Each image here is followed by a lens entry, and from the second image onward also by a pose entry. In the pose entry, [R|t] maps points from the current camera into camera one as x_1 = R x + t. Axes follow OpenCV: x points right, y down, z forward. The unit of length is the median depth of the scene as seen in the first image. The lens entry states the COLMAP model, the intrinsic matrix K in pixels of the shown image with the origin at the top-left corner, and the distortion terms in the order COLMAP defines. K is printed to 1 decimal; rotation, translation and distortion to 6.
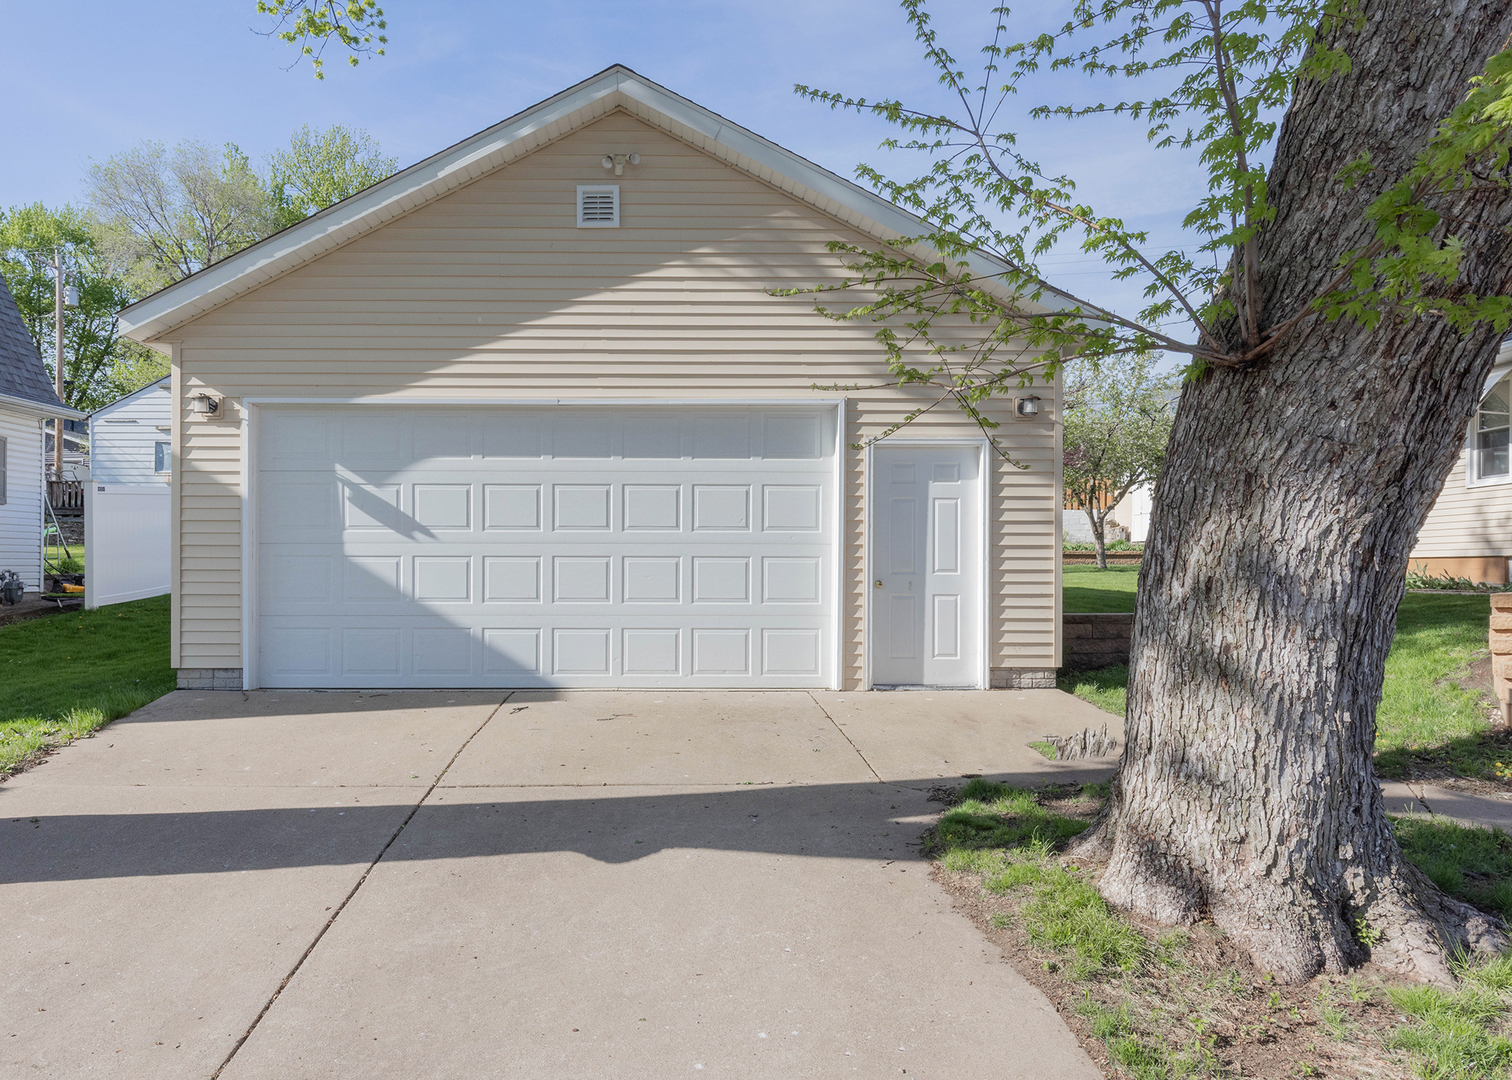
lens RADIAL K [[987.8, 0, 755.9], [0, 987.8, 536.3], [0, 0, 1]] dist [-0.002930, -0.000833]
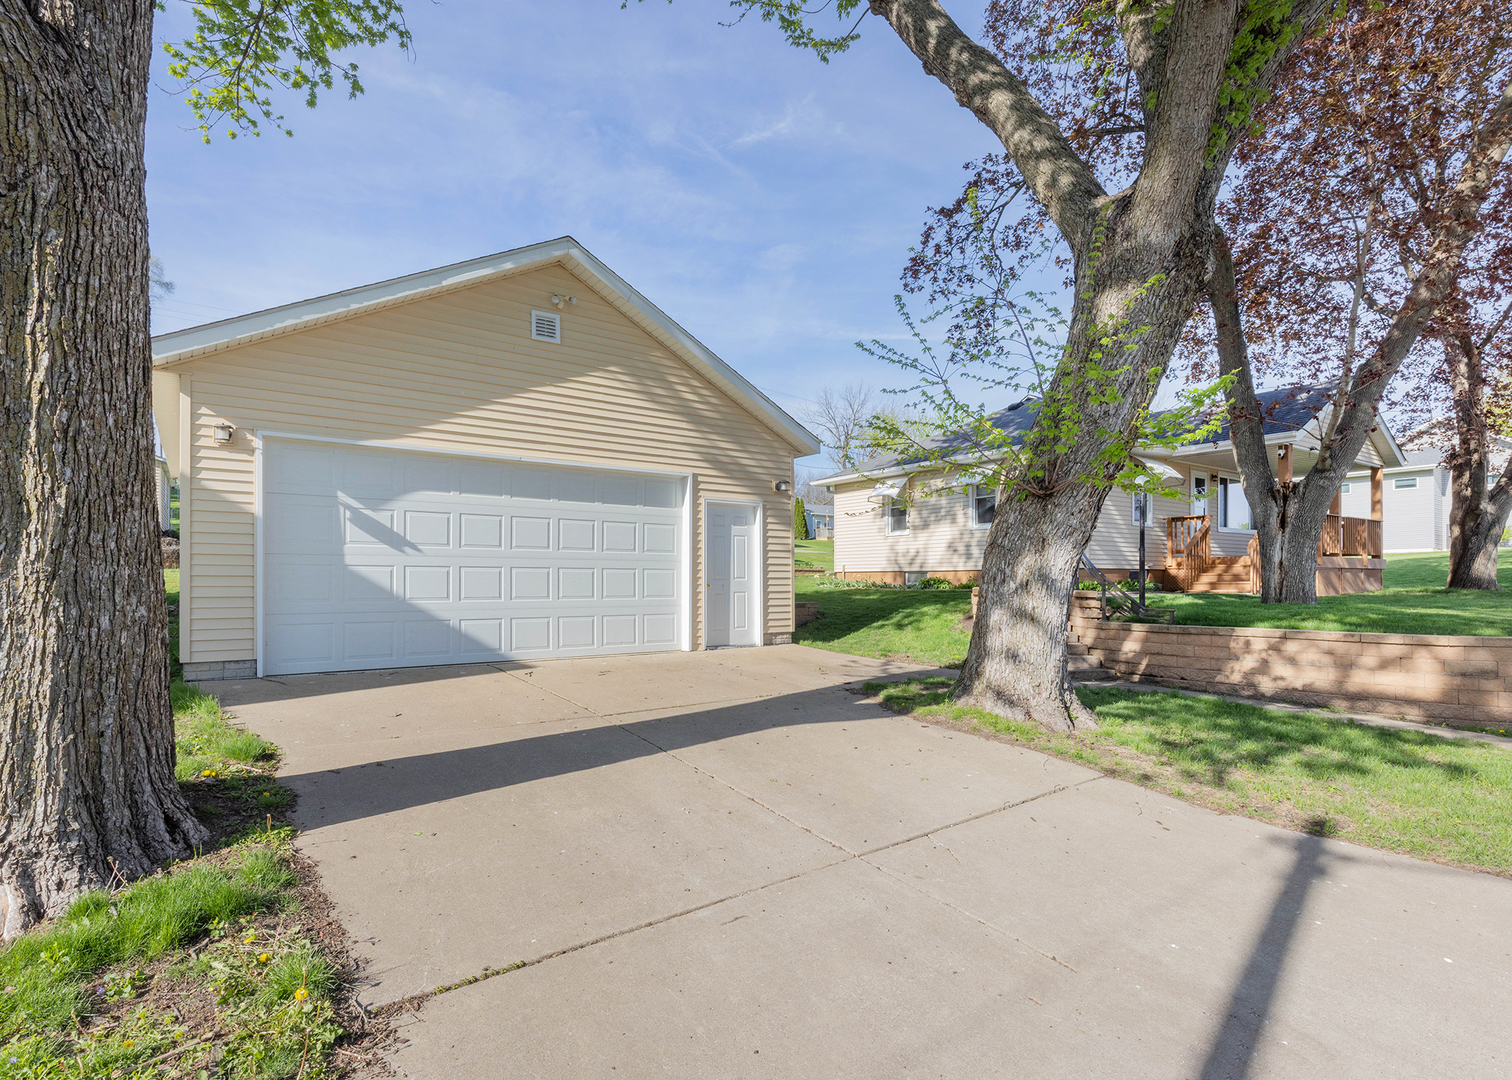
lens RADIAL K [[754.5, 0, 707.0], [0, 754.5, 536.2], [0, 0, 1]] dist [0.002672, -0.000497]
pose [[0.825098, 0.033182, 0.564014, -0.586369], [-0.020299, 0.999370, -0.029099, 0.001745], [-0.564624, 0.012561, 0.825253, -0.048472]]
